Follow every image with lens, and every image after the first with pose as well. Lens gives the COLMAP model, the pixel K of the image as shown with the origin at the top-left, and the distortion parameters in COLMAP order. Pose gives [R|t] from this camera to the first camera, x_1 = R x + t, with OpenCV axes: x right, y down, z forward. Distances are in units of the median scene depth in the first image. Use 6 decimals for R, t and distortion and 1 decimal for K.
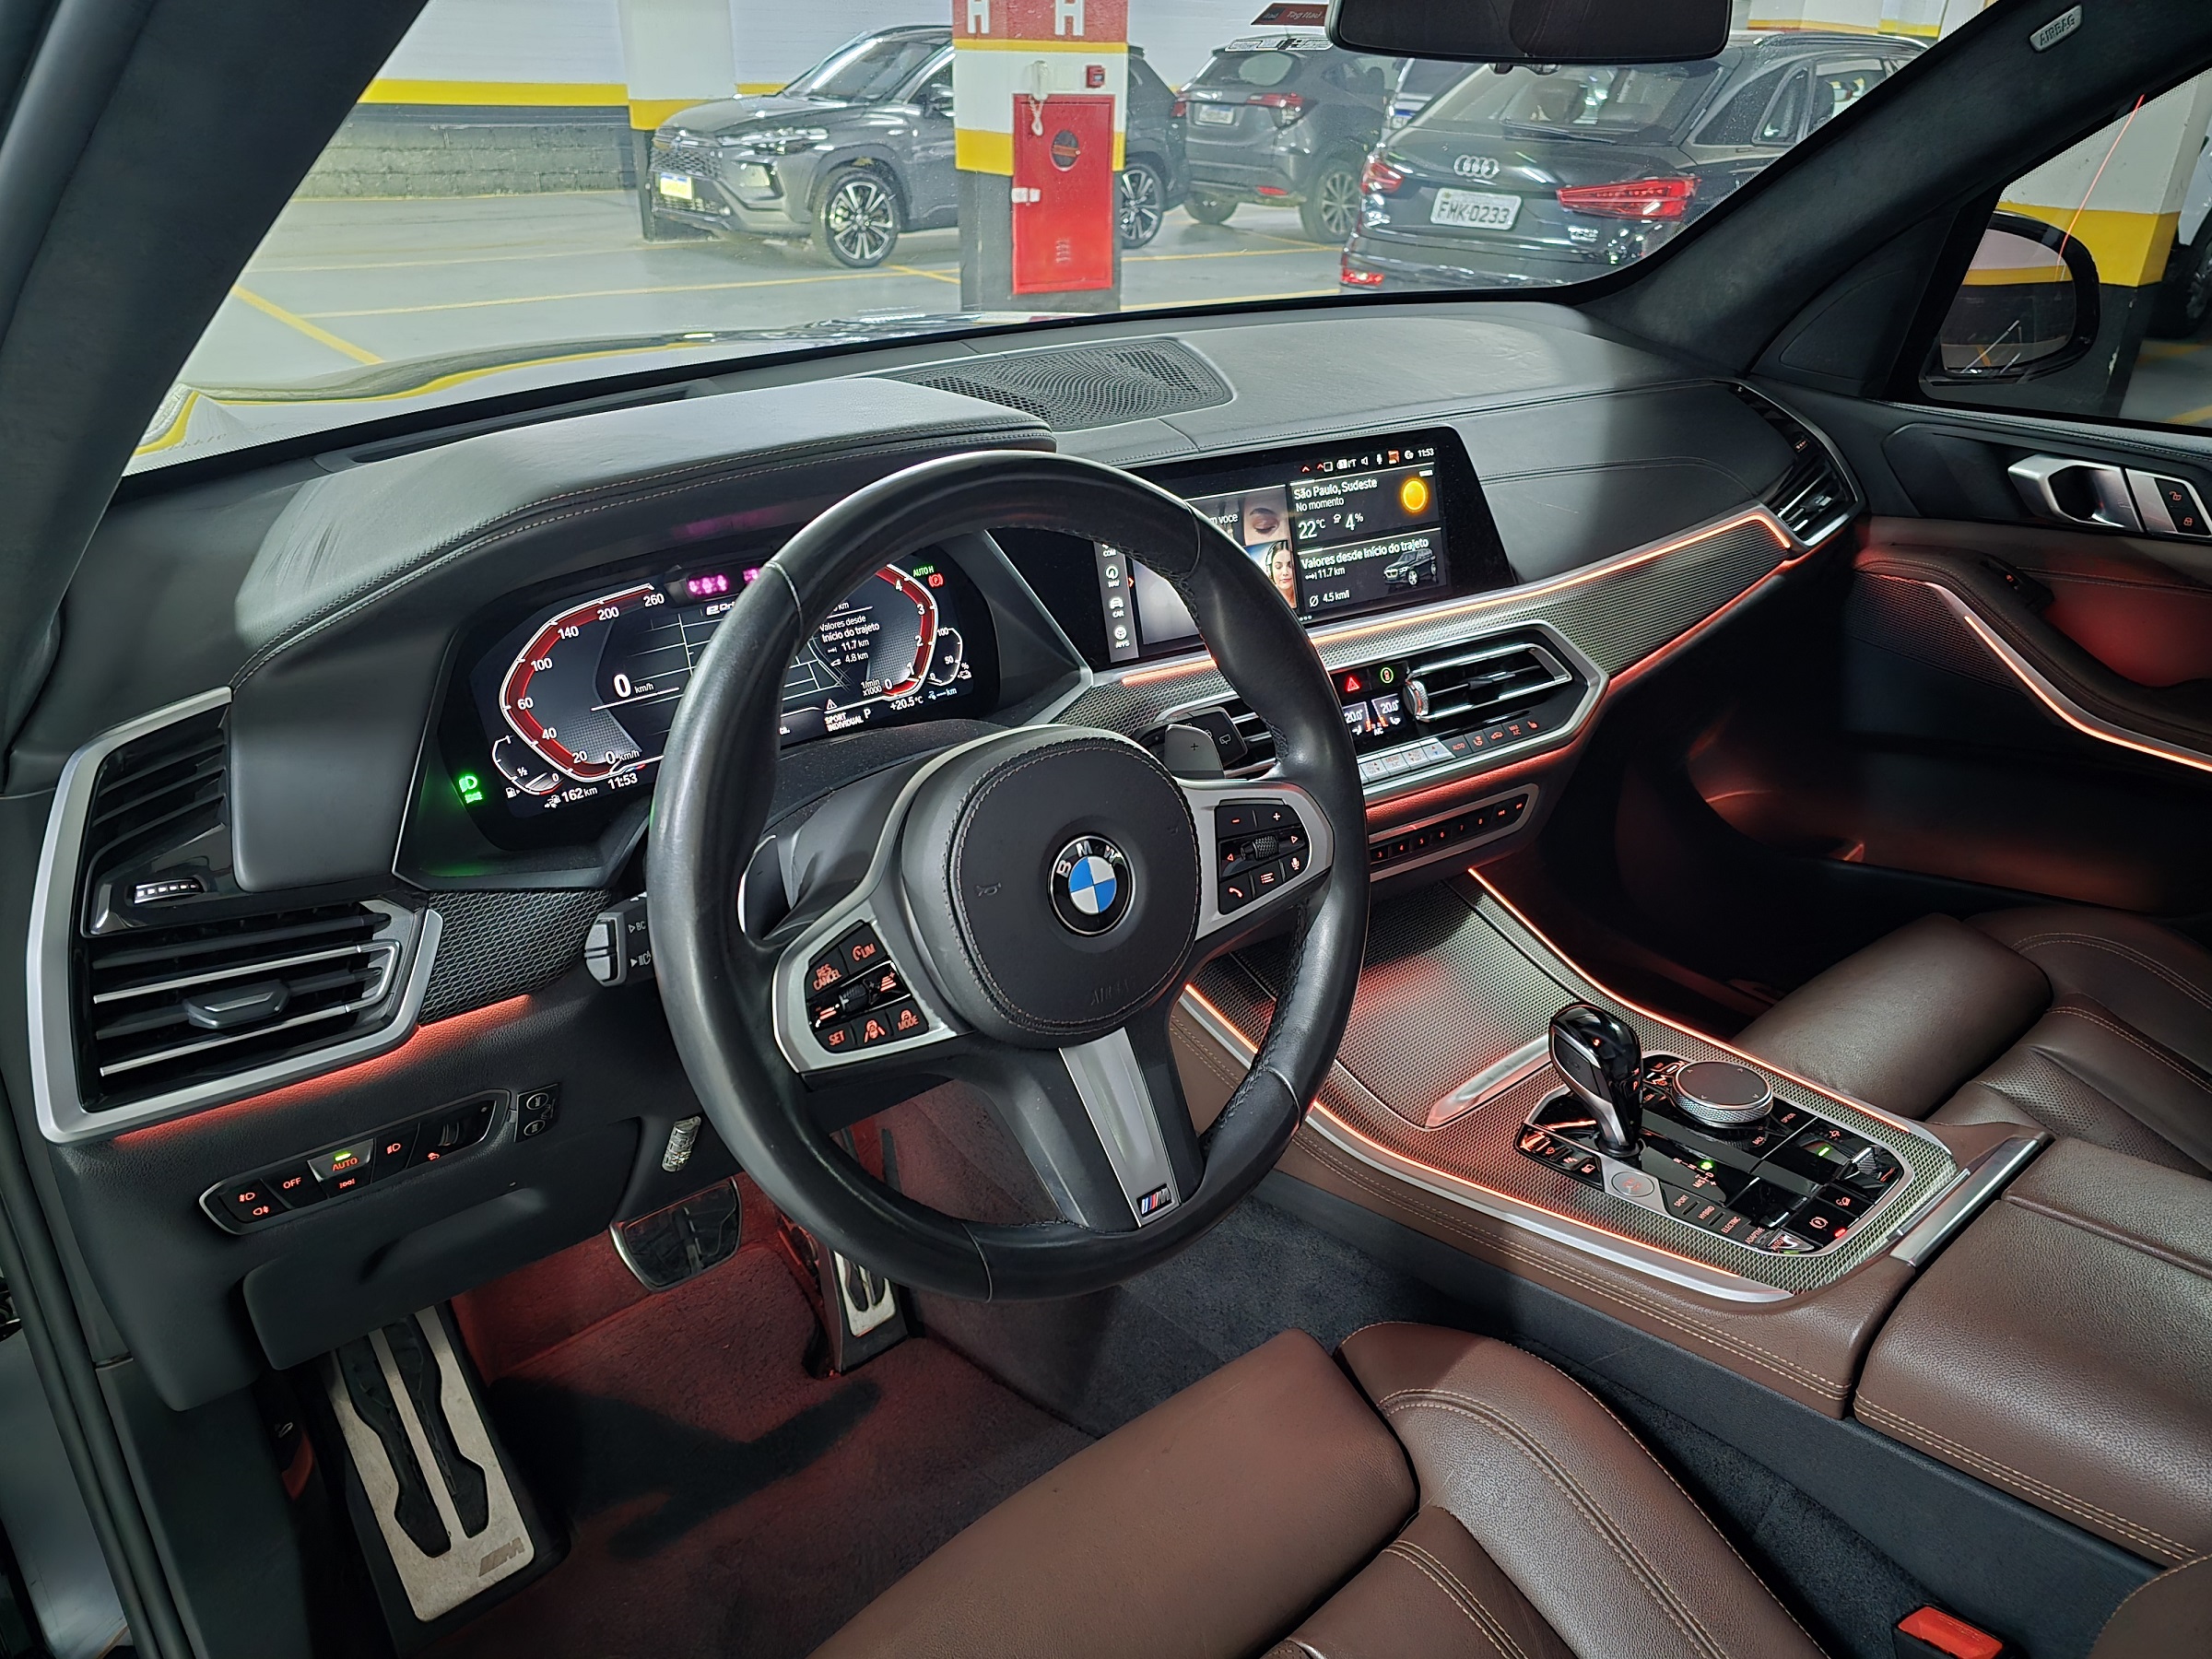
lens RADIAL K [[1491.5, 0, 1118.2], [0, 1491.5, 832.2], [0, 0, 1]] dist [0.027058, -0.004558]
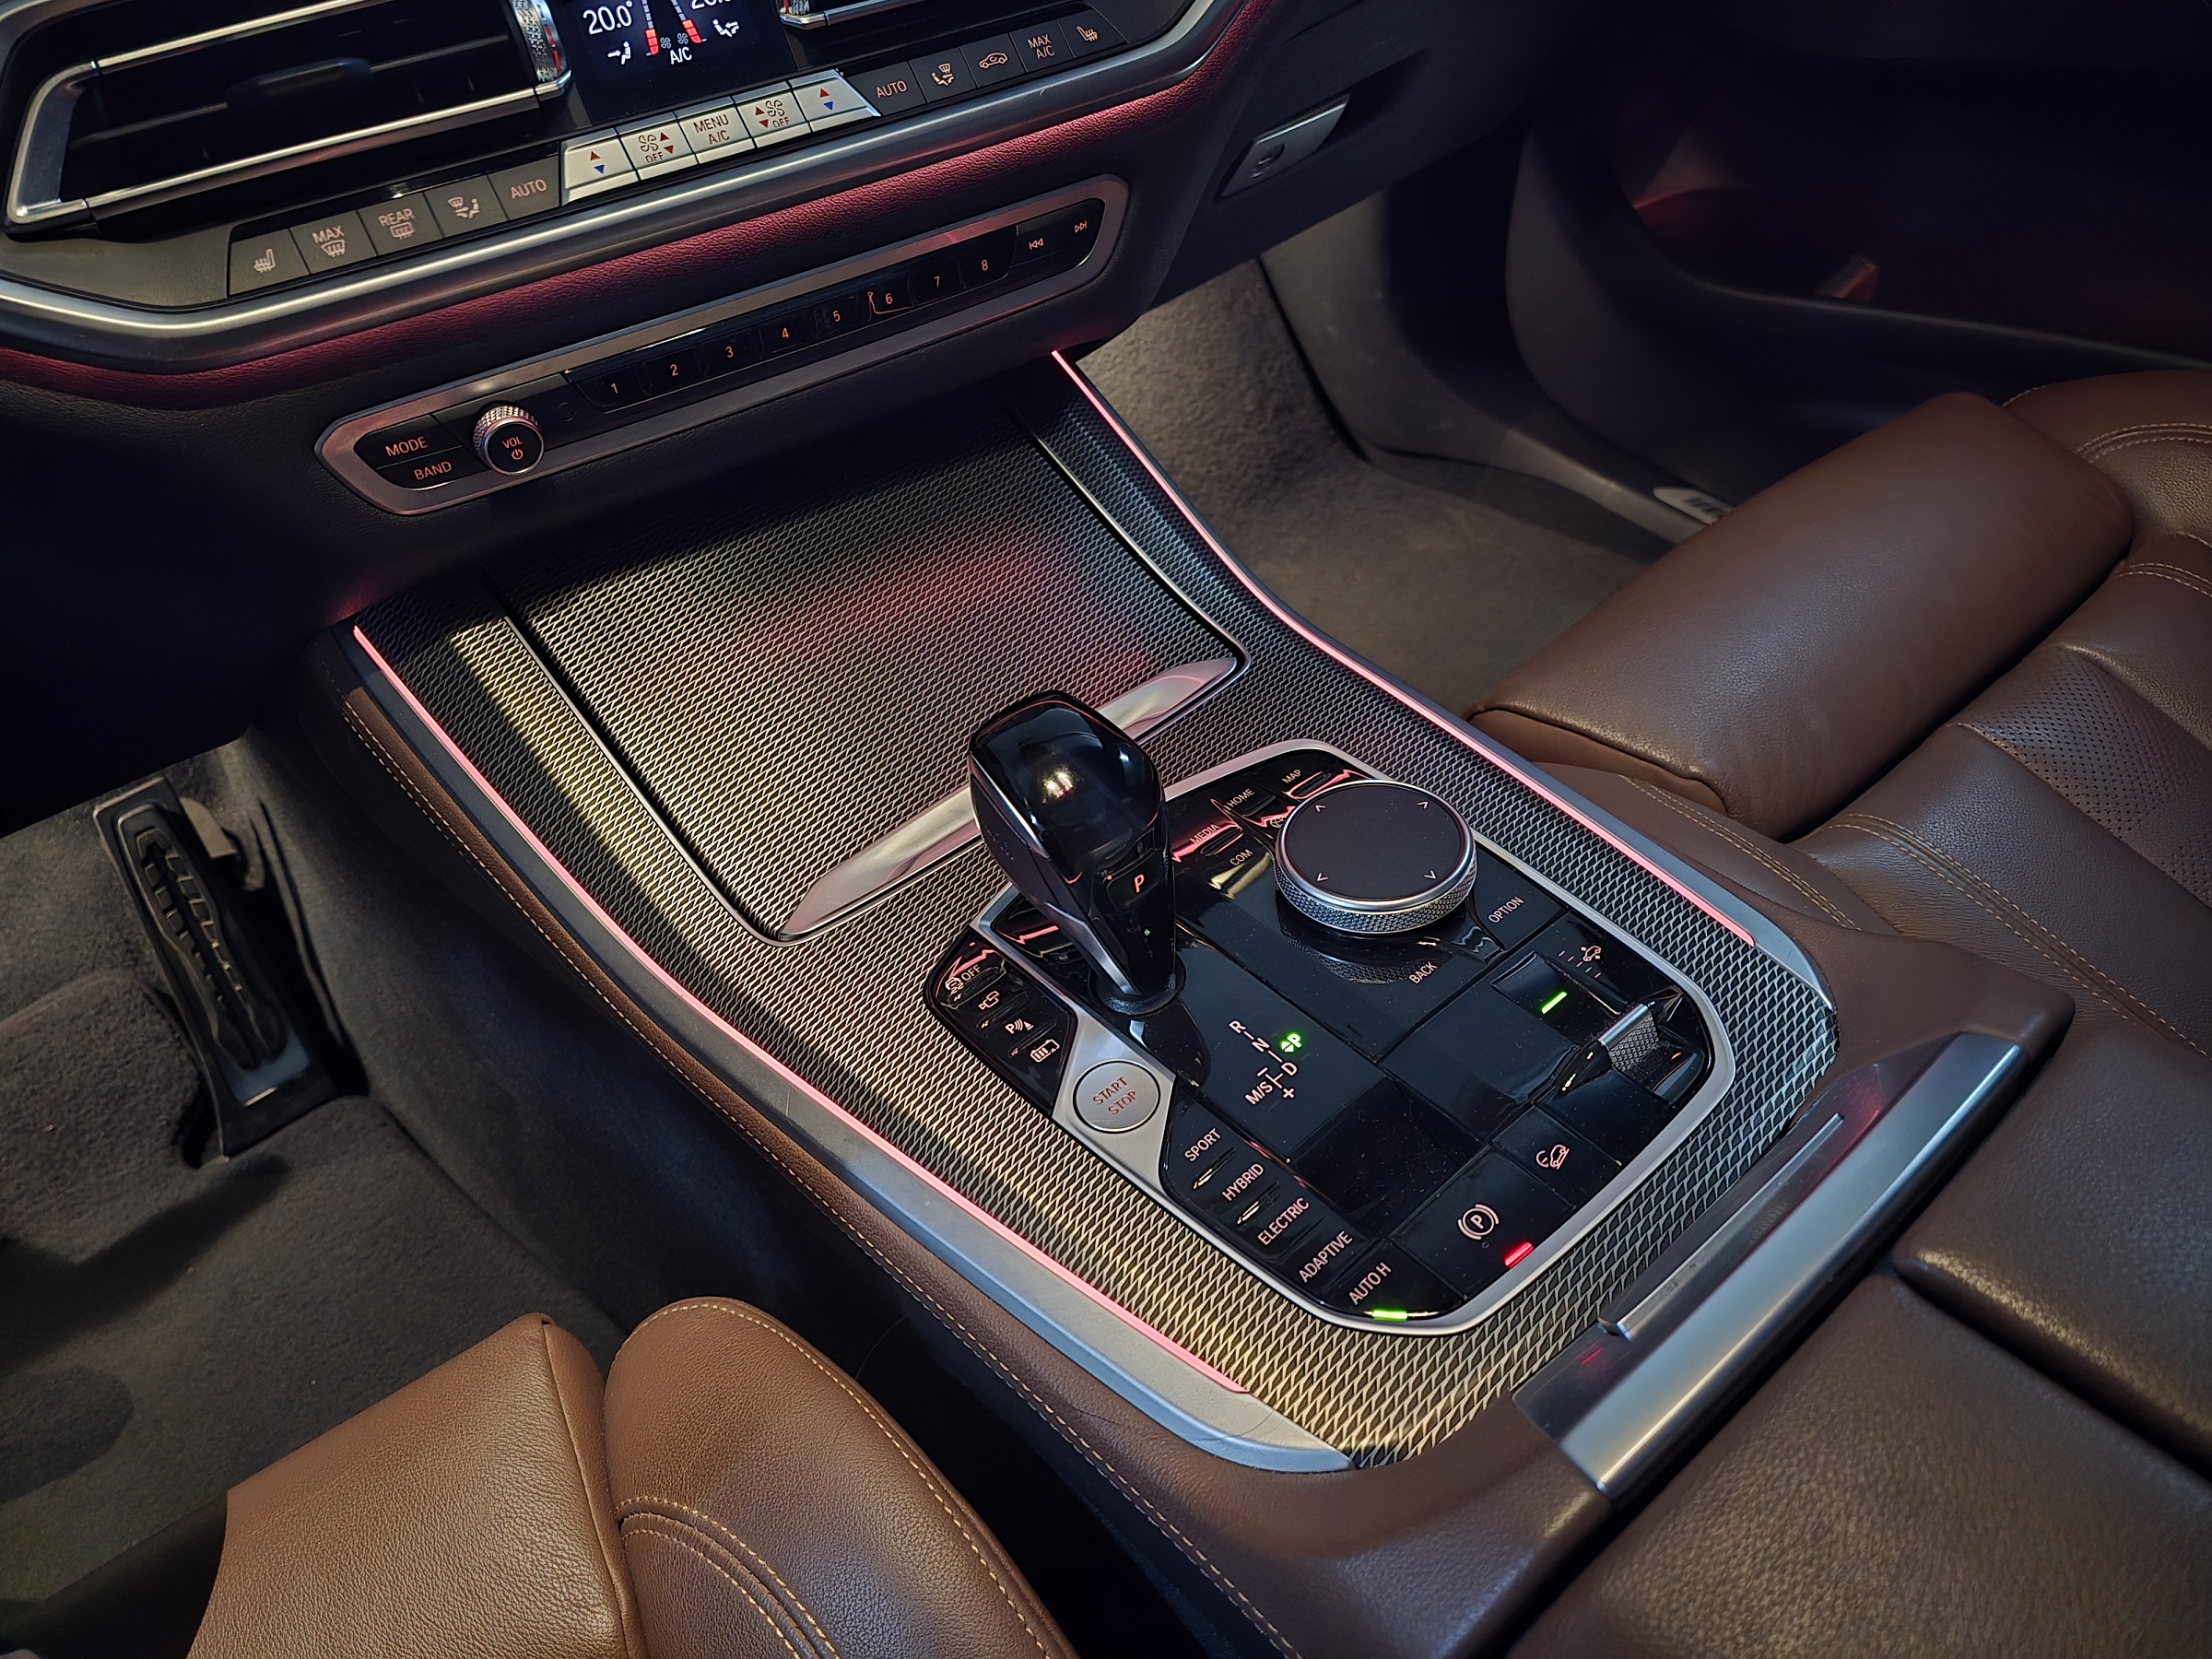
lens RADIAL K [[1491.5, 0, 1095.2], [0, 1491.5, 817.0], [0, 0, 1]] dist [0.027058, -0.004558]
pose [[0.998660, -0.029647, -0.042424, 0.302900], [0.042155, 0.941501, 0.334362, 0.000065], [0.030030, -0.335702, 0.941489, 0.504752]]
